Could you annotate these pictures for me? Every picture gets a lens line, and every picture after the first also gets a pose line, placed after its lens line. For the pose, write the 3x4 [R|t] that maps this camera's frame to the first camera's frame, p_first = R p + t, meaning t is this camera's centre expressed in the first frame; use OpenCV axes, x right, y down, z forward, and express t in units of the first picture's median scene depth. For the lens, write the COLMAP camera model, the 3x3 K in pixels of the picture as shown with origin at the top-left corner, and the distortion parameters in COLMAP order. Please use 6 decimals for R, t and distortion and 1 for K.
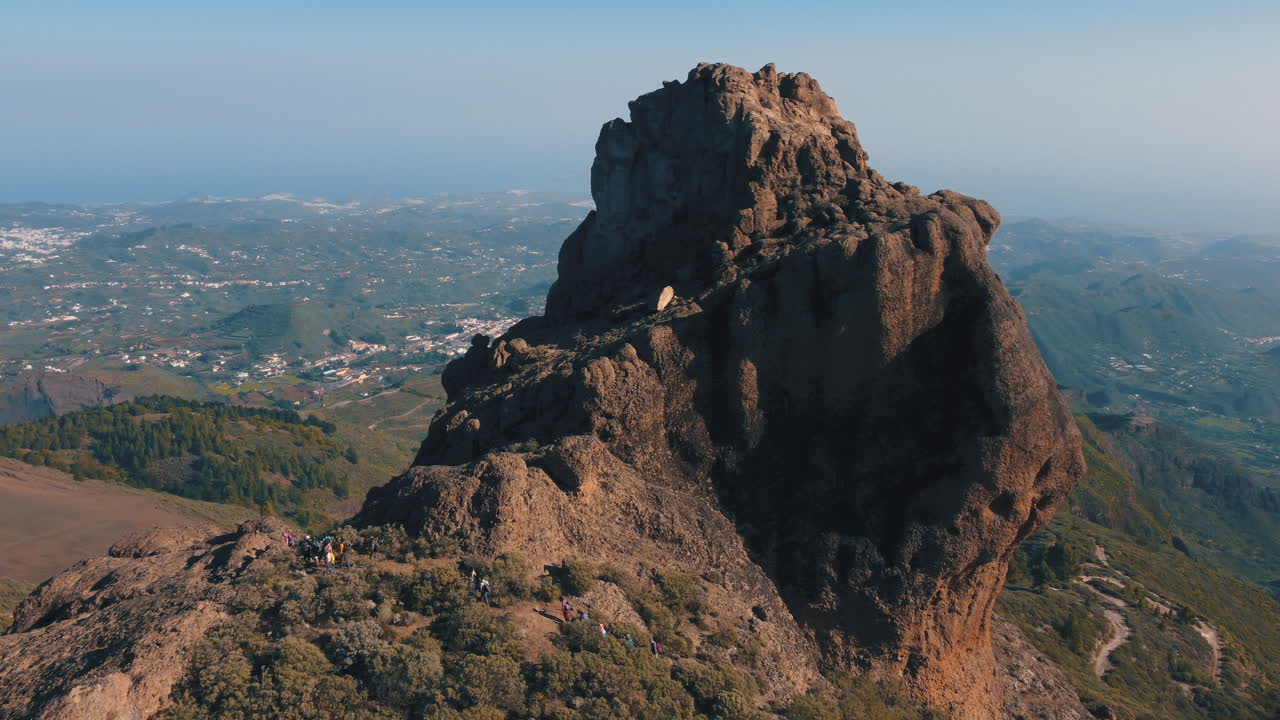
lens RADIAL K [[1031.6, 0, 637.5], [0, 1031.6, 352.1], [0, 0, 1]] dist [-0.002109, -0.009730]
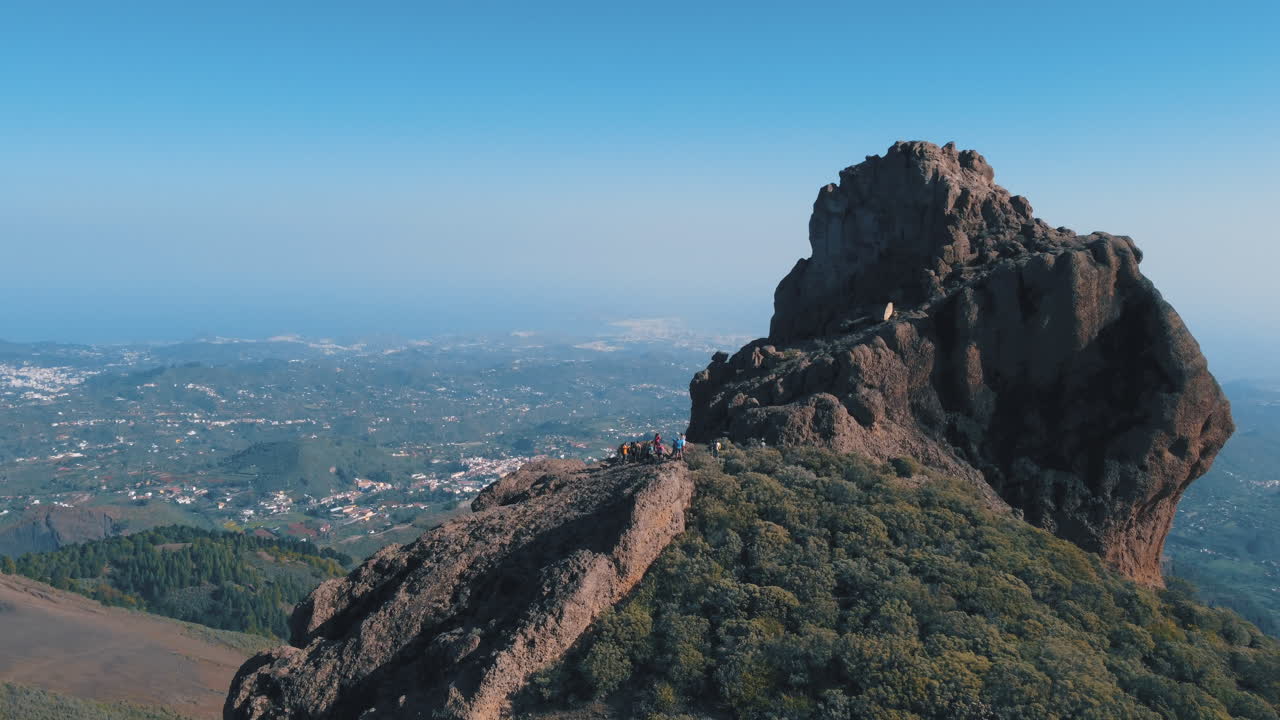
lens RADIAL K [[1031.6, 0, 637.5], [0, 1031.6, 352.1], [0, 0, 1]] dist [-0.002109, -0.009730]
pose [[0.999992, 0.003927, -0.000945, -0.262323], [-0.004019, 0.990531, -0.137231, 0.162026], [0.000397, 0.137234, 0.990539, -0.252554]]
